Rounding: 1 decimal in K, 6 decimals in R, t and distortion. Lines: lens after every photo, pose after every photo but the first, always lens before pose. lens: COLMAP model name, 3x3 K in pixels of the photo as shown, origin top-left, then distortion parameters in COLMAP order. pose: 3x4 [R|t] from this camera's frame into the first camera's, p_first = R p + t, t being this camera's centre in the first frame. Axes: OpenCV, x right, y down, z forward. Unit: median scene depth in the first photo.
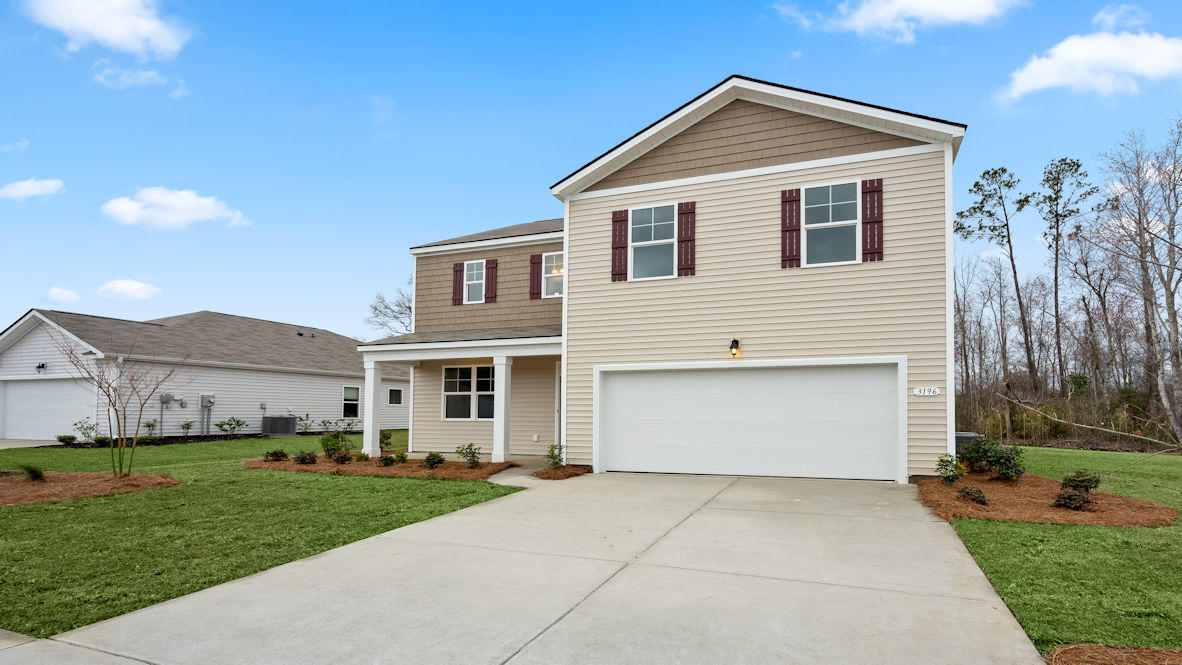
lens RADIAL K [[533.9, 0, 604.2], [0, 533.9, 356.5], [0, 0, 1]] dist [-0.007846, 0.003087]
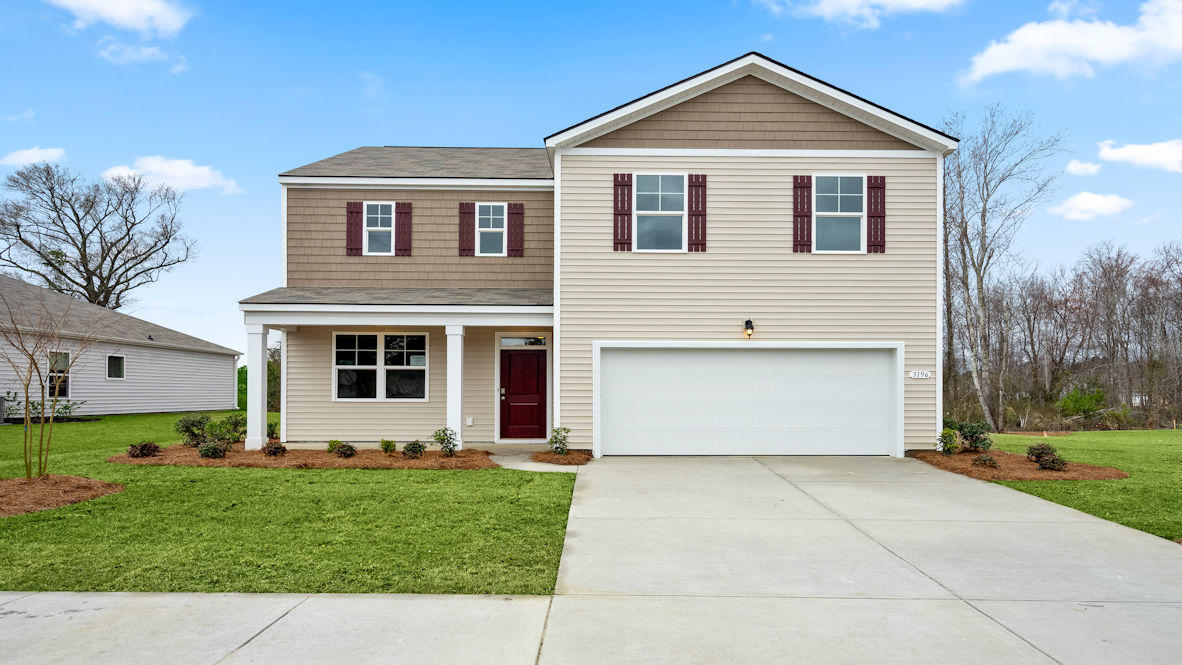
lens RADIAL K [[675.2, 0, 590.5], [0, 675.2, 332.6], [0, 0, 1]] dist [0.007665, -0.000105]
pose [[0.948650, 0.030371, 0.314866, -0.396071], [-0.036292, 0.999257, 0.012956, -0.012455], [-0.314238, -0.023718, 0.949048, -0.101040]]
